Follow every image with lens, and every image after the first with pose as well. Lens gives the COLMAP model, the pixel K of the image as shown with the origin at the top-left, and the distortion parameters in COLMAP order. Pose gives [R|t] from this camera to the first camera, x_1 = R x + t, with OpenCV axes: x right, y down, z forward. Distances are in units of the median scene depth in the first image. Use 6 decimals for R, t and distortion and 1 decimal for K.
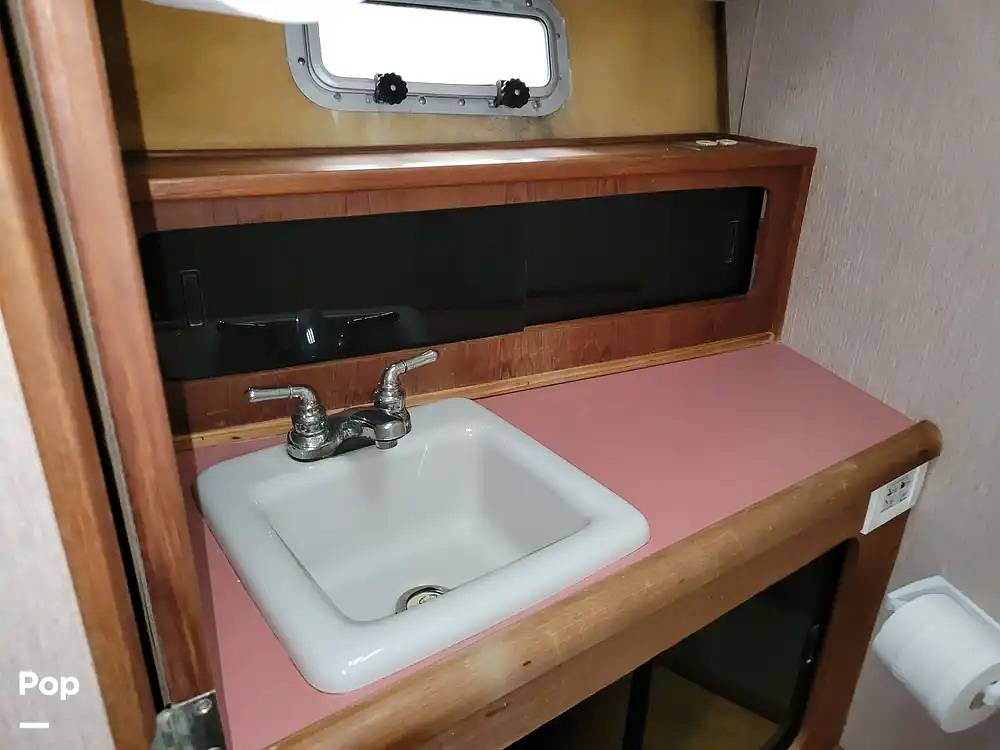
lens RADIAL K [[754.1, 0, 500.3], [0, 754.1, 357.3], [0, 0, 1]] dist [0.030593, 0.000588]
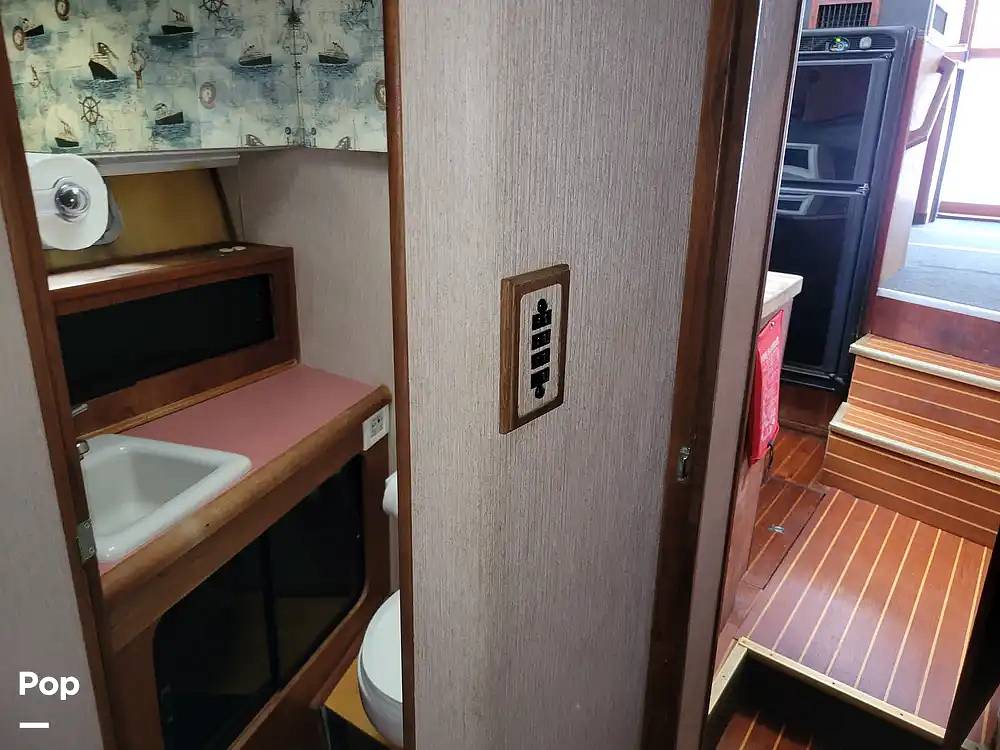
lens RADIAL K [[754.1, 0, 500.3], [0, 754.1, 357.3], [0, 0, 1]] dist [0.030593, 0.000588]
pose [[0.806417, -0.189554, 0.560144, -0.210517], [0.238681, 0.970982, -0.015037, 0.103788], [-0.541040, 0.145821, 0.828259, -0.635821]]
